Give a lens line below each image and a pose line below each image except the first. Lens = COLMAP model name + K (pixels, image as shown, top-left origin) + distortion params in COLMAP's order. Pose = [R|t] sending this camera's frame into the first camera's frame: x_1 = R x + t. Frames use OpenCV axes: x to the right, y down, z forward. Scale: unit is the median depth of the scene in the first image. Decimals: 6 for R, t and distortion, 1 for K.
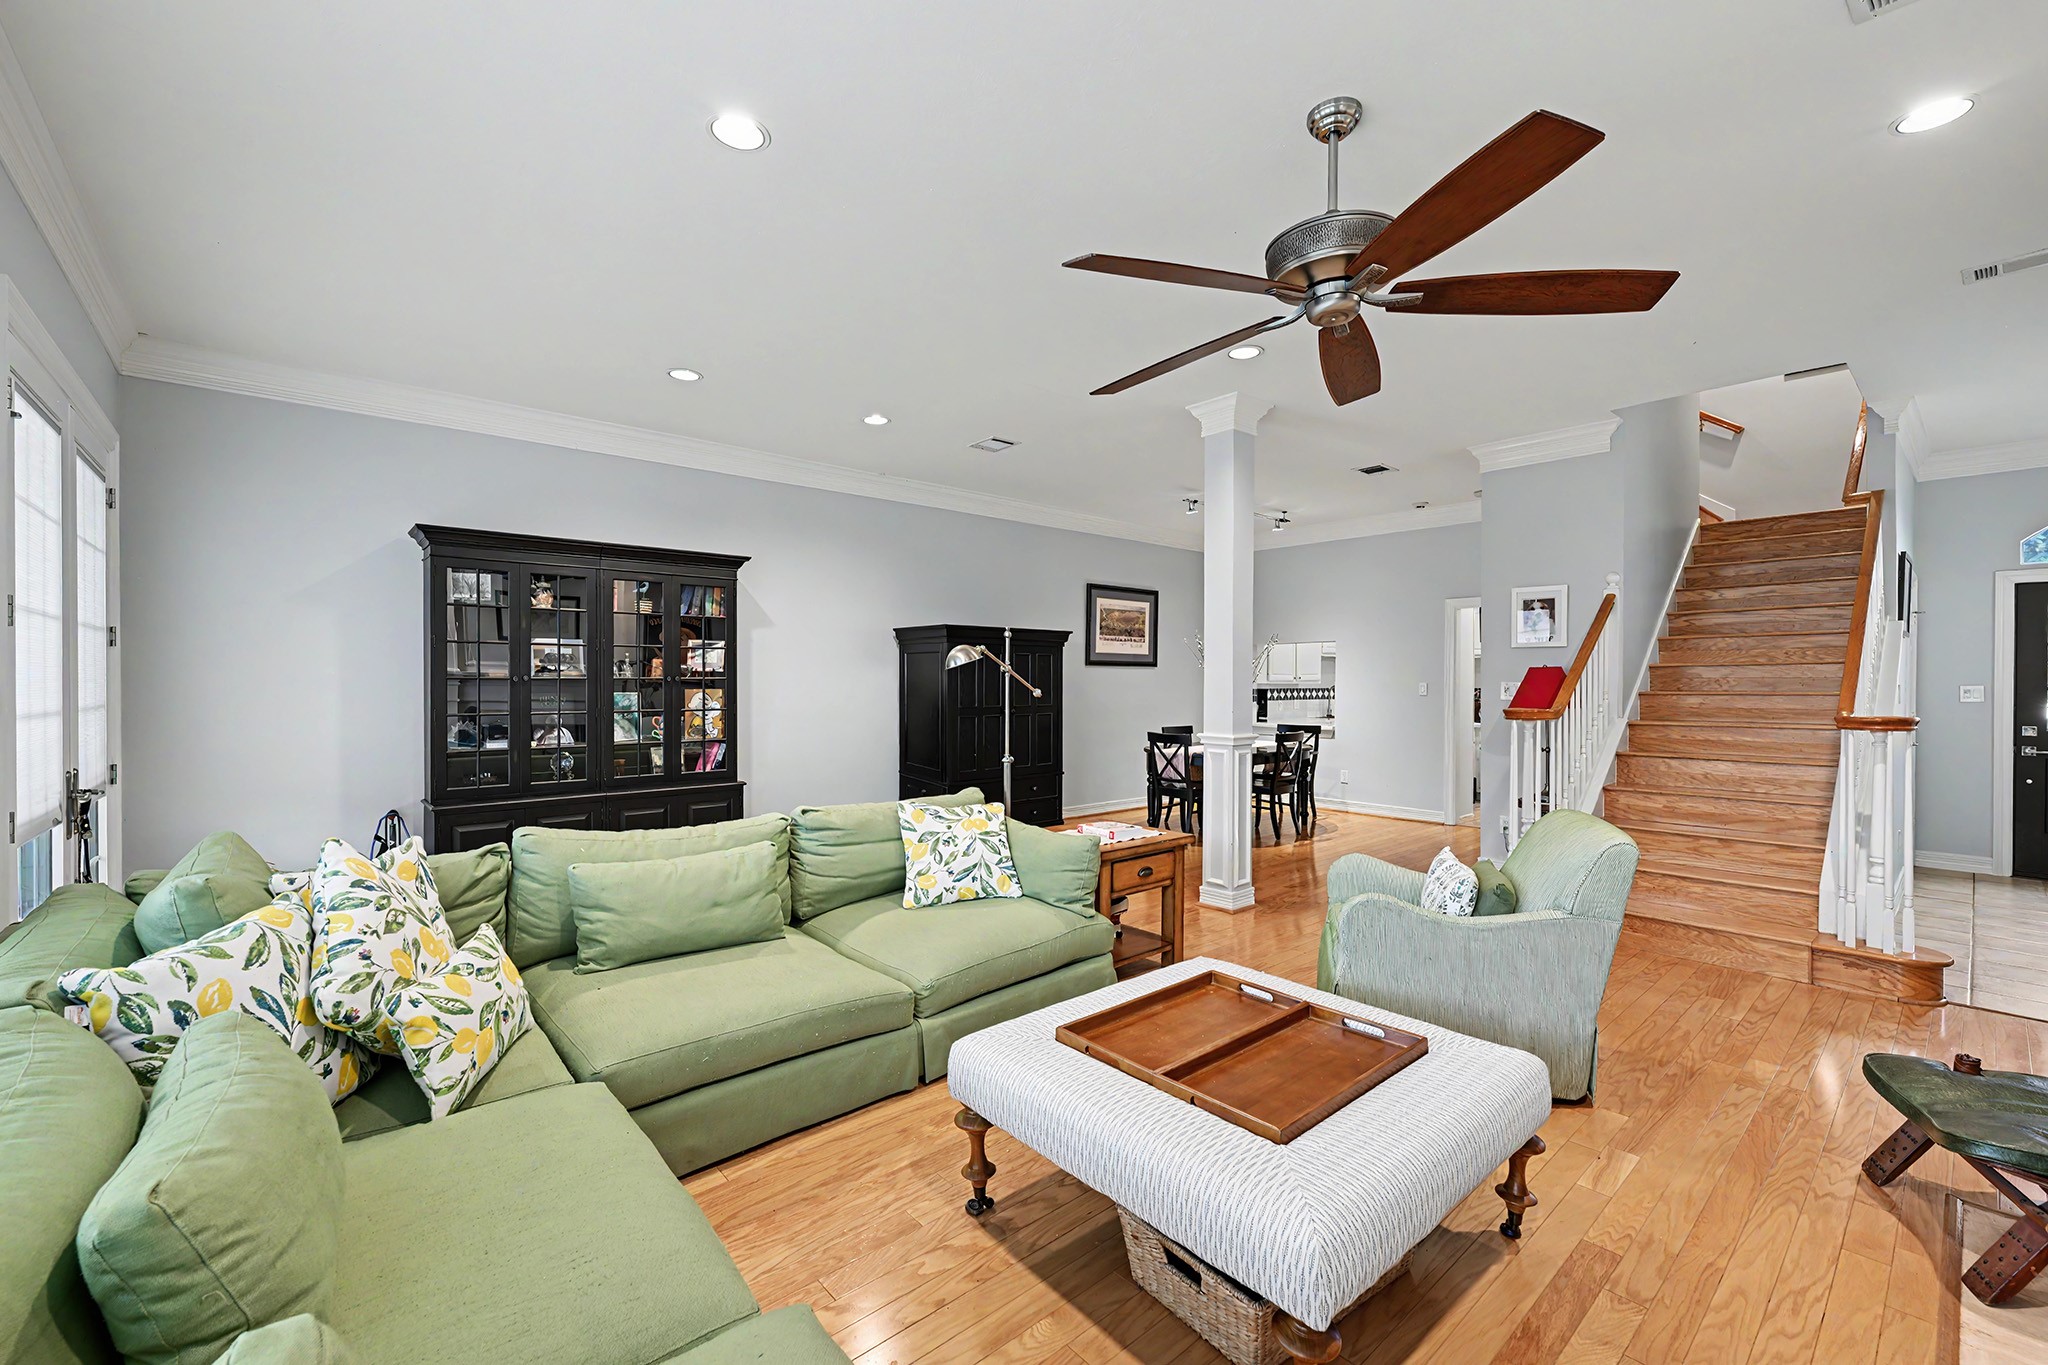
lens RADIAL K [[850.1, 0, 1024.9], [0, 850.1, 685.0], [0, 0, 1]] dist [-0.001298, -0.000225]
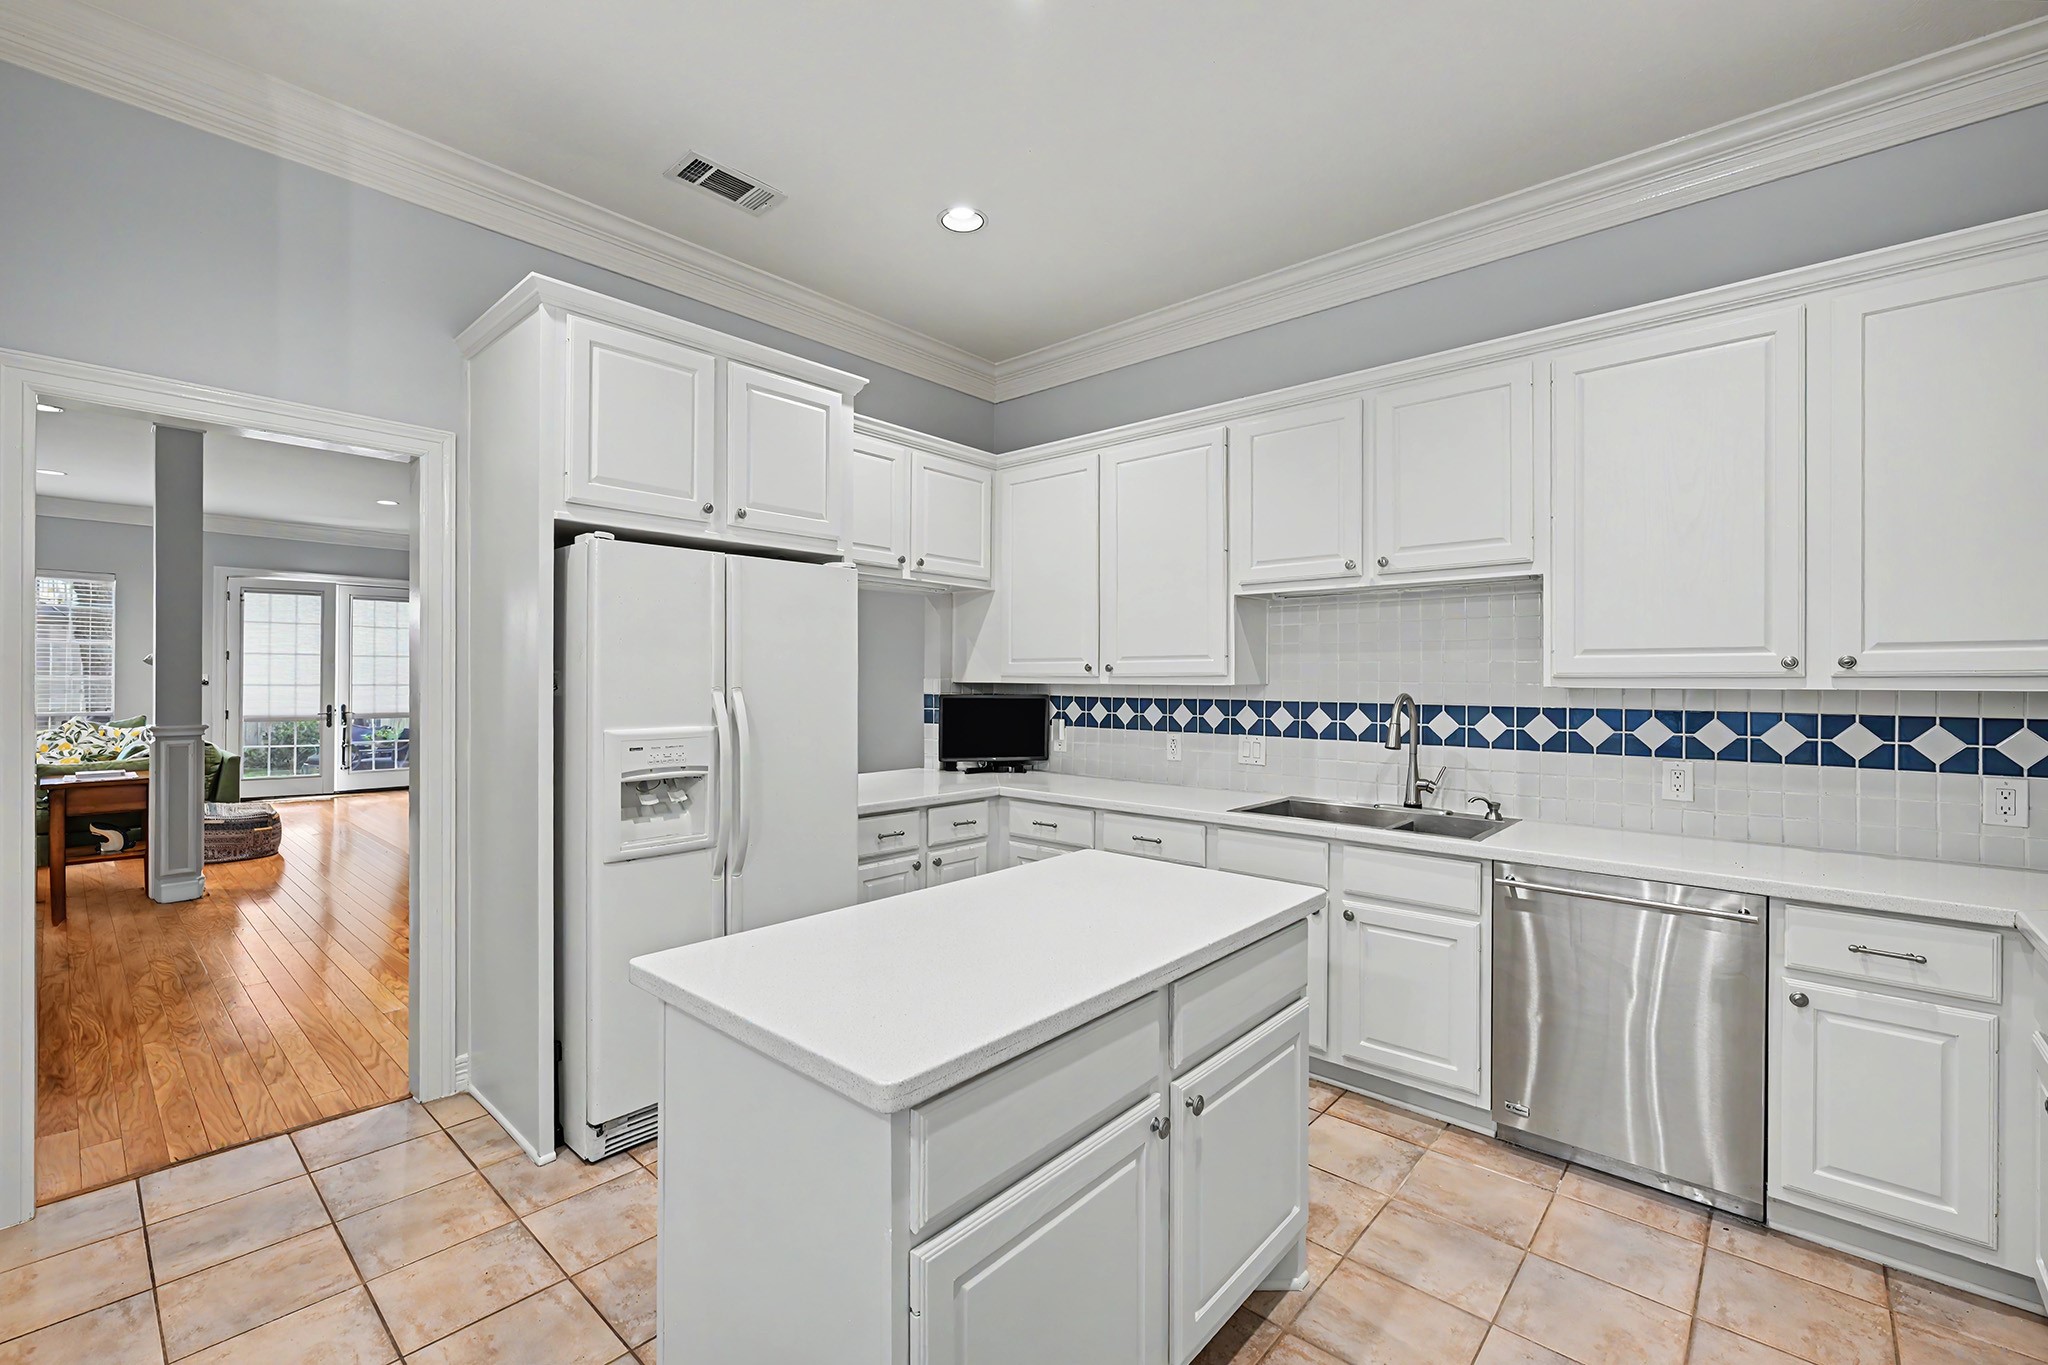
lens RADIAL K [[850.1, 0, 1032.0], [0, 850.1, 675.7], [0, 0, 1]] dist [-0.001298, -0.000225]
pose [[0.123118, -0.004927, -0.992380, 0.739604], [-0.009421, 0.999937, -0.006134, -0.003063], [0.992347, 0.010105, 0.123064, 1.021395]]
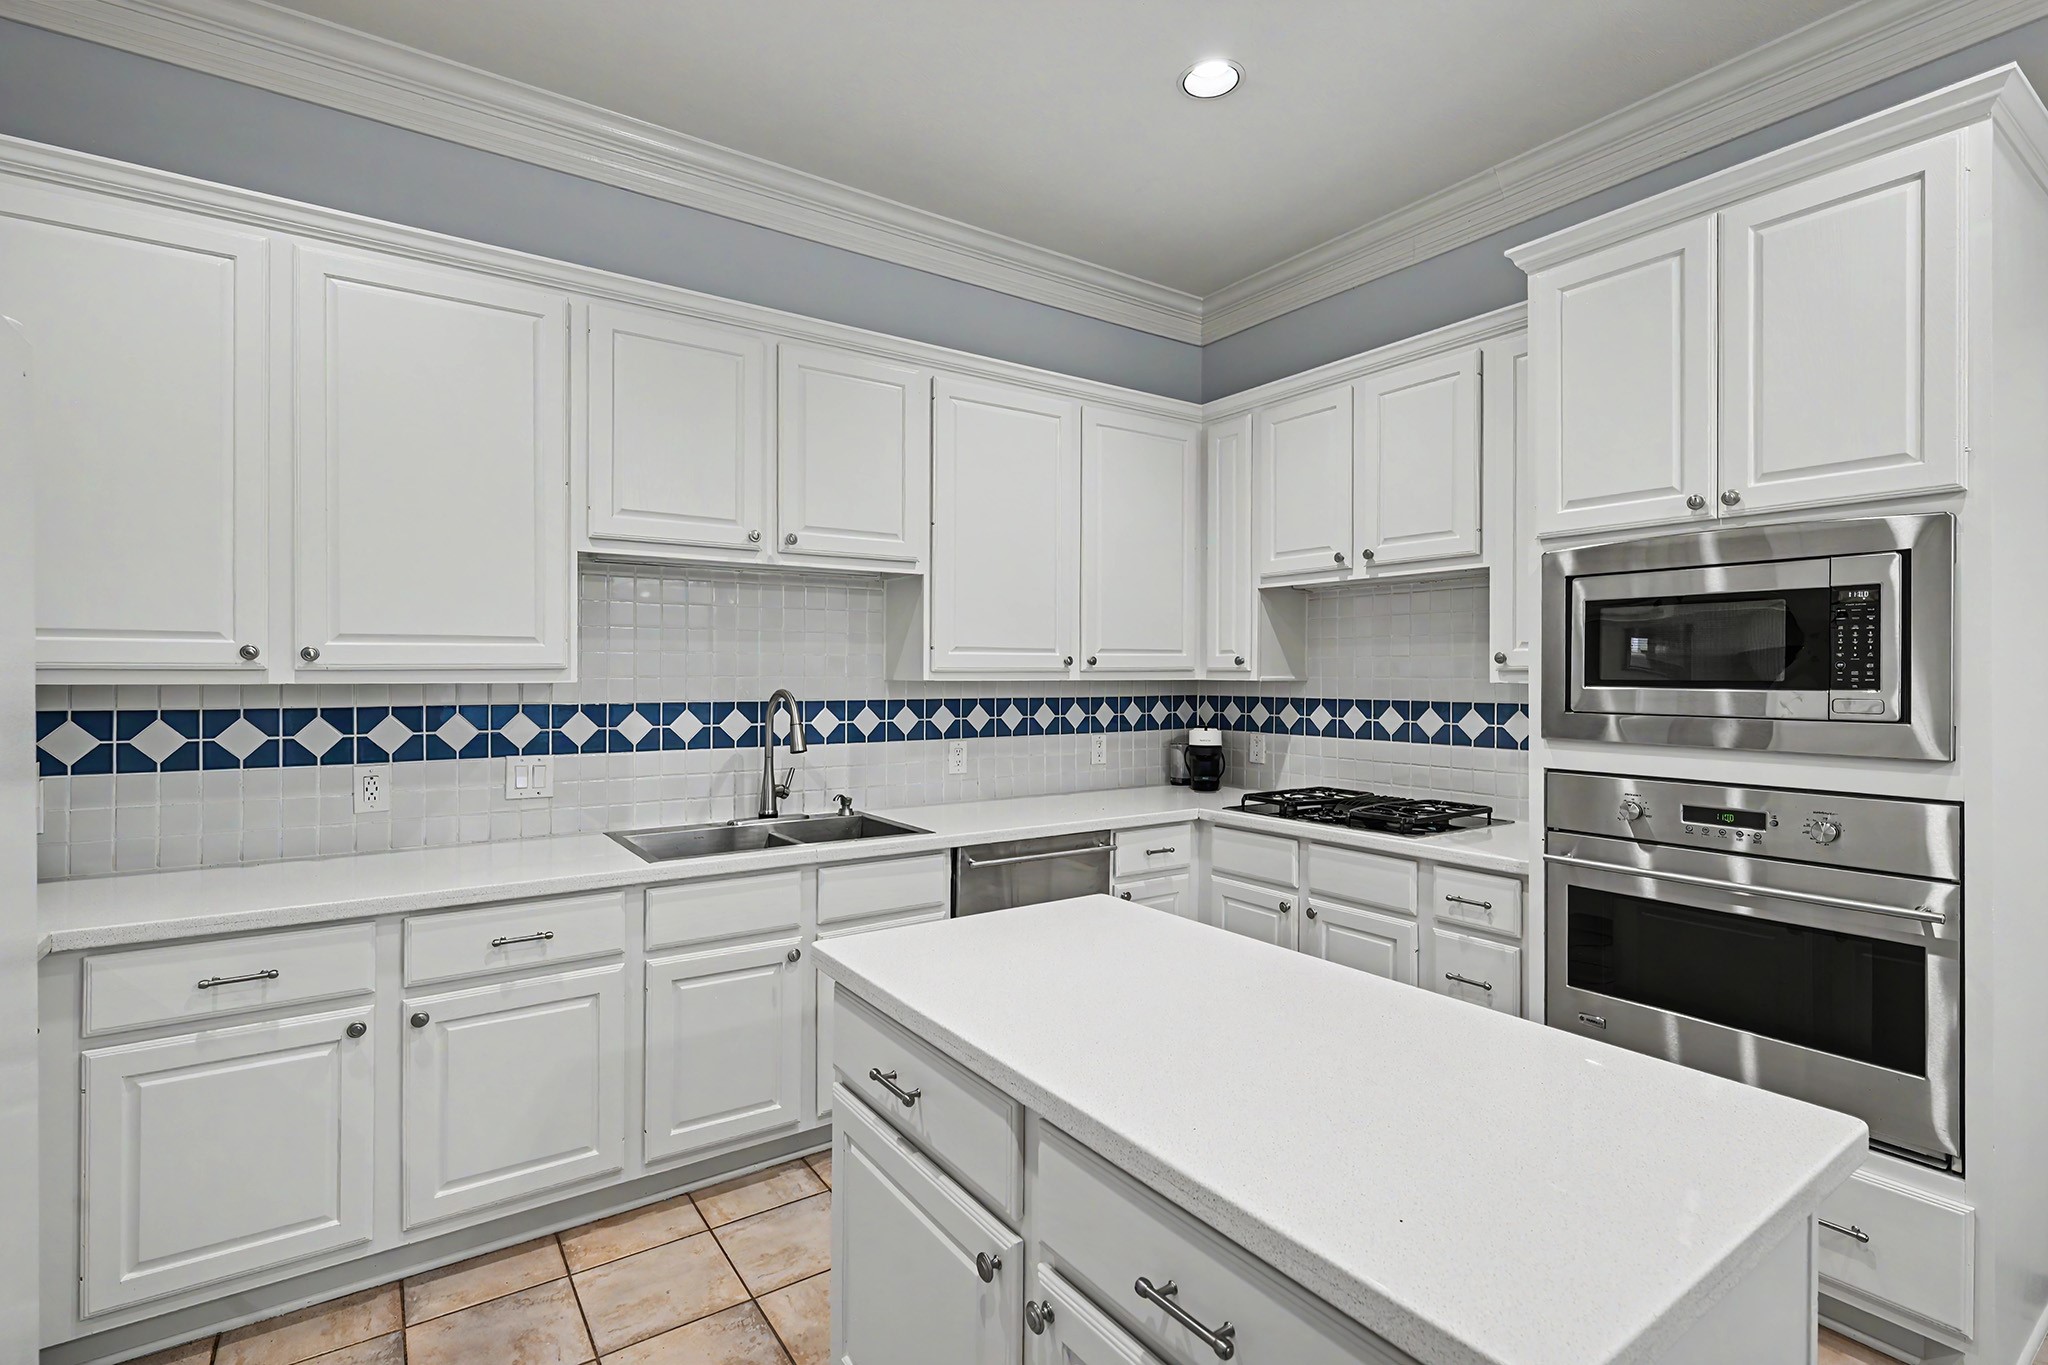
lens RADIAL K [[1002.4, 0, 1027.1], [0, 1002.4, 673.5], [0, 0, 1]] dist [0.028073, 0.000397]
pose [[0.993793, -0.000939, -0.111241, 0.384888], [0.000143, 0.999974, -0.007170, -0.001907], [0.111245, 0.007110, 0.993768, 0.733668]]
